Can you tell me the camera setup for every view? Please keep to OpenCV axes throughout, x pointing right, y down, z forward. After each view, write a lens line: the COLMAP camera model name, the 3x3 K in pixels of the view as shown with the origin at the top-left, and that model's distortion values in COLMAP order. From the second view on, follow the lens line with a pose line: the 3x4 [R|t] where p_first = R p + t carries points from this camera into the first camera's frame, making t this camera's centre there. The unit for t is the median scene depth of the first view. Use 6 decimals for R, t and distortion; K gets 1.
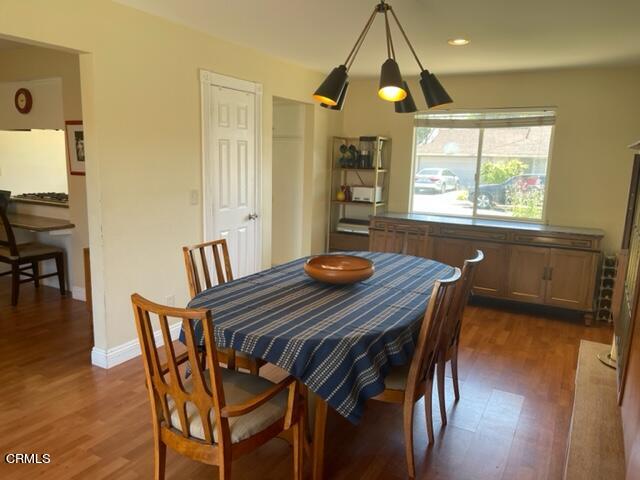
lens RADIAL K [[481.5, 0, 322.1], [0, 481.5, 240.2], [0, 0, 1]] dist [0.011345, -0.014267]
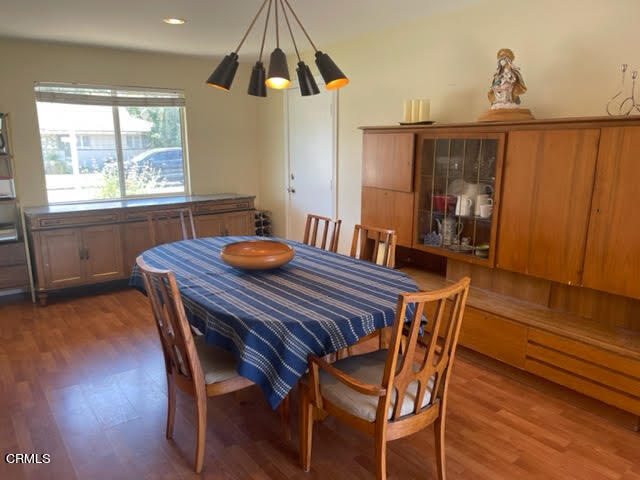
lens RADIAL K [[483.2, 0, 321.7], [0, 483.2, 241.3], [0, 0, 1]] dist [0.010848, -0.003474]
pose [[0.394749, -0.214920, 0.893299, -0.440821], [0.166669, 0.972877, 0.160414, -0.058063], [-0.903546, 0.085562, 0.419863, 0.252981]]
